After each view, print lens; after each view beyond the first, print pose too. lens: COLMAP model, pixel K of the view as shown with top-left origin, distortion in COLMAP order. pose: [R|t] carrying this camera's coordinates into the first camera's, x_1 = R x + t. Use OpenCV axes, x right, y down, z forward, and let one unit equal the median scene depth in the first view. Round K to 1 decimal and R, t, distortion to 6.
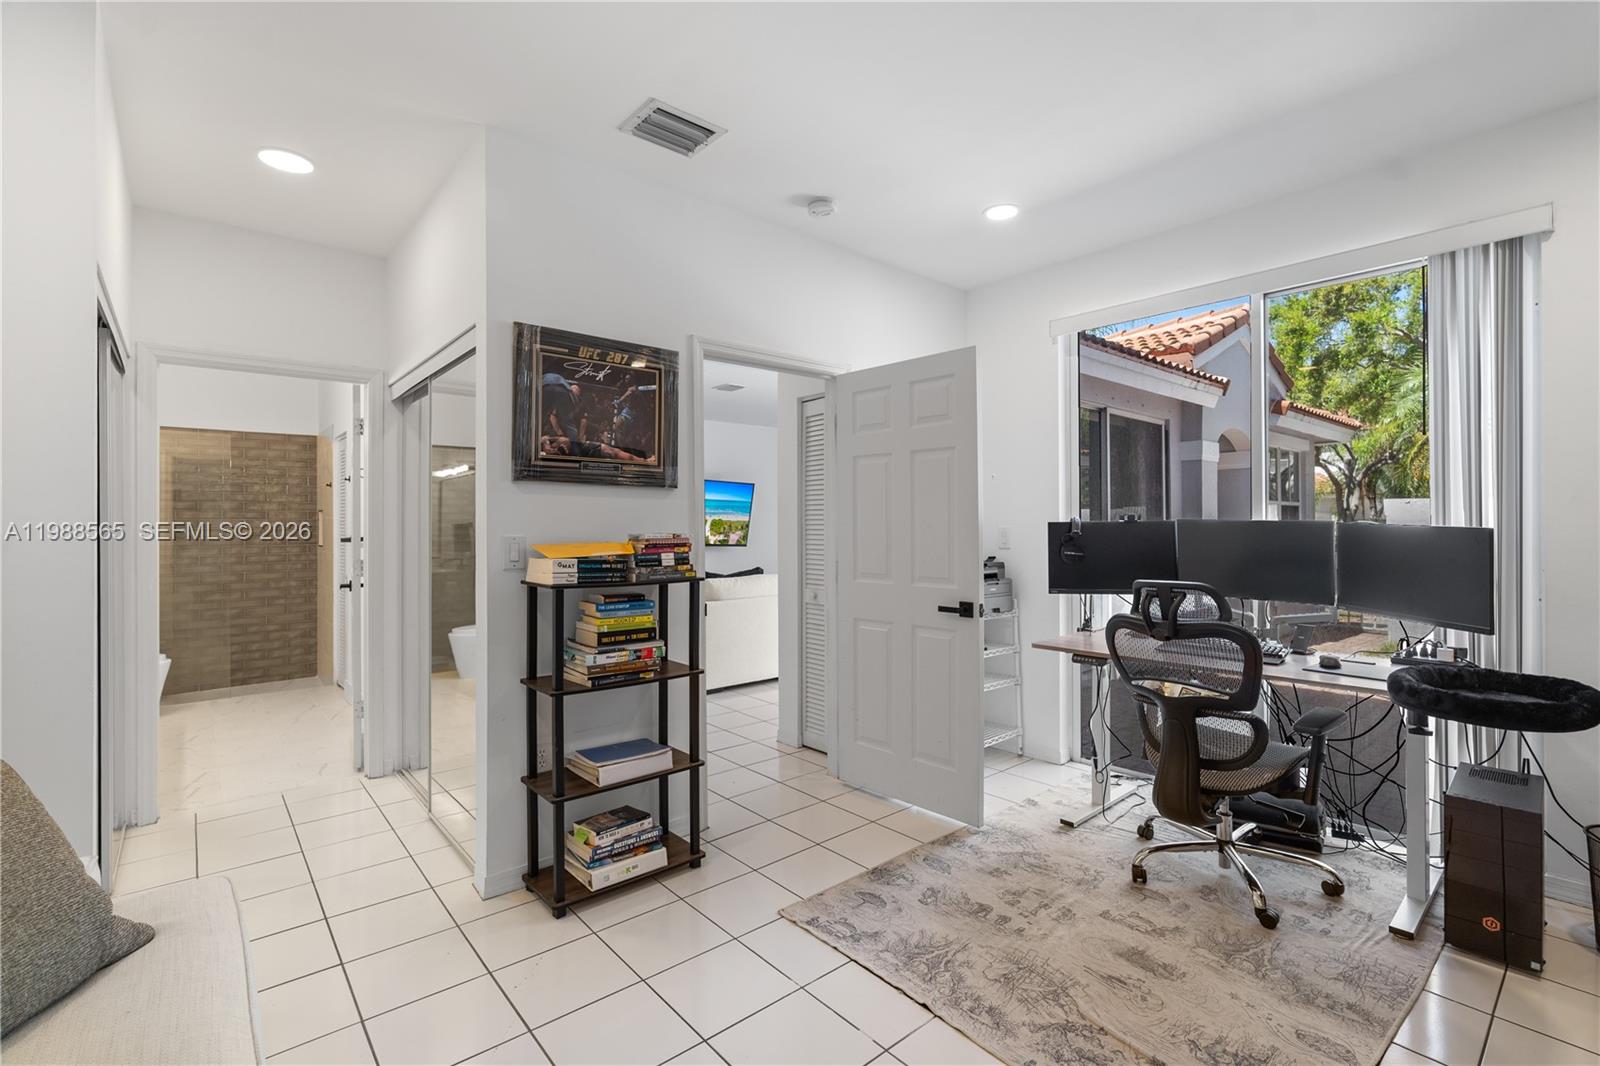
lens RADIAL K [[727.8, 0, 825.4], [0, 727.8, 514.9], [0, 0, 1]] dist [-0.002712, 0.003402]
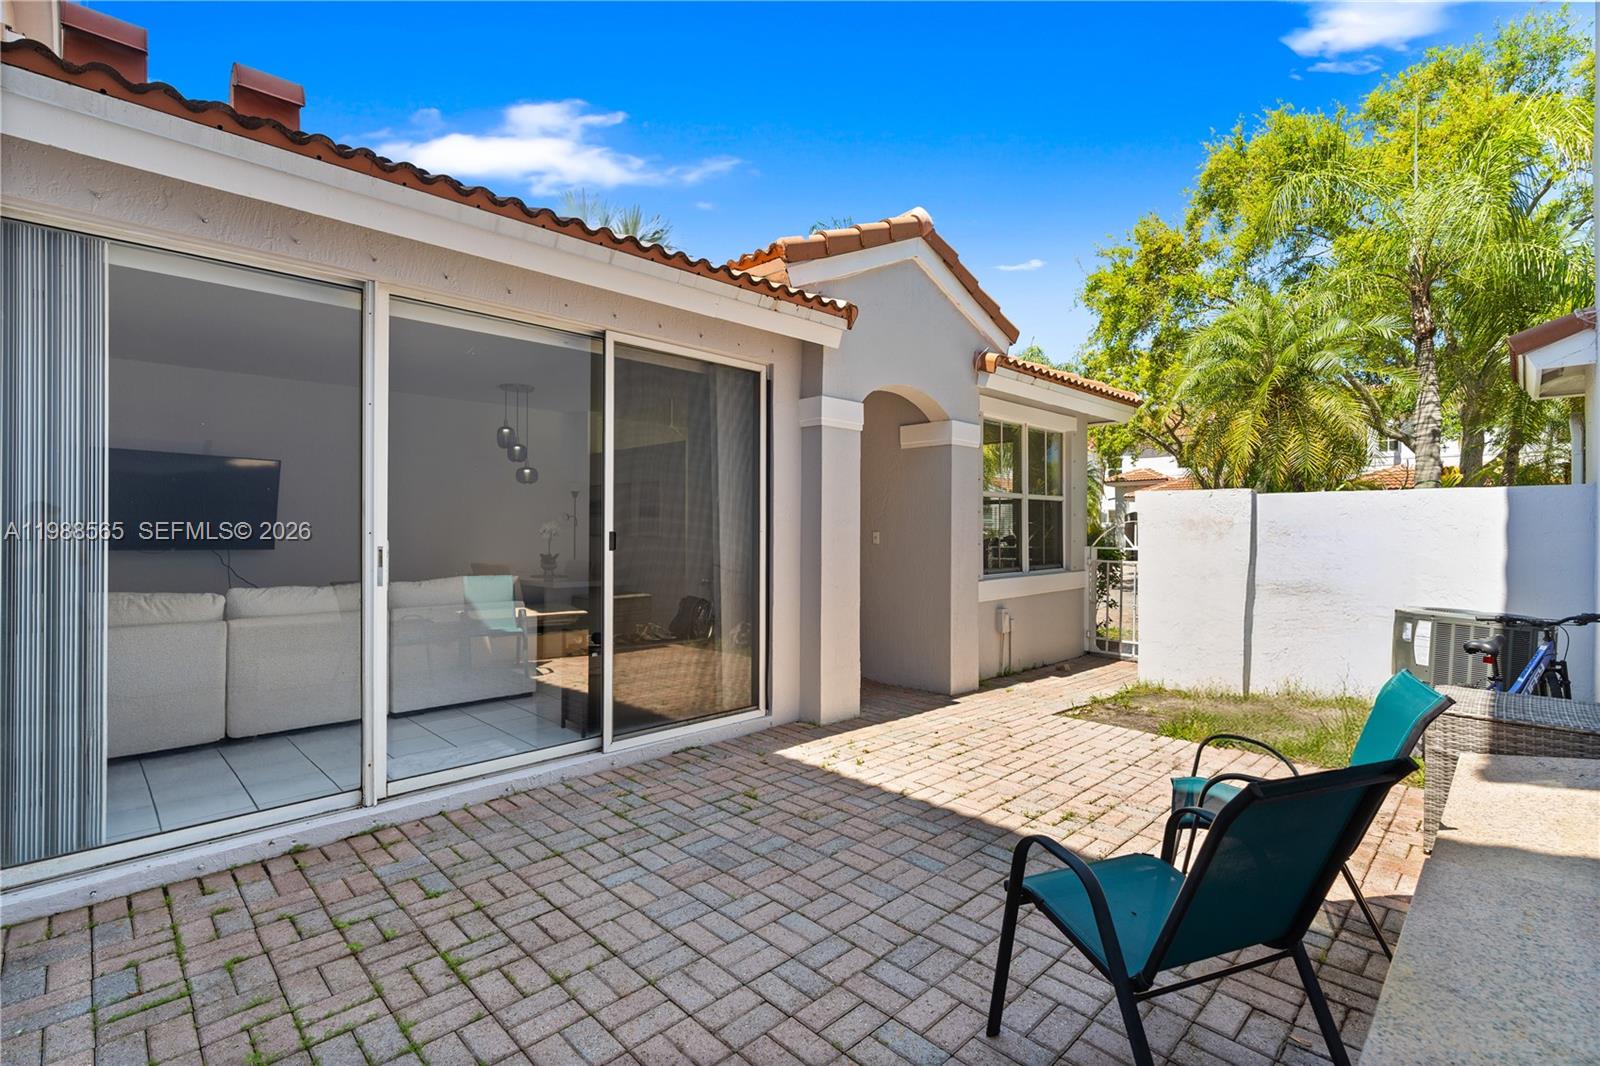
lens RADIAL K [[727.8, 0, 794.9], [0, 727.8, 529.0], [0, 0, 1]] dist [-0.002712, 0.003402]
pose [[0.998171, 0.009508, 0.059702, 0.449442], [-0.011011, 0.999630, 0.024891, 0.005012], [-0.059443, -0.025503, 0.997906, 0.316150]]
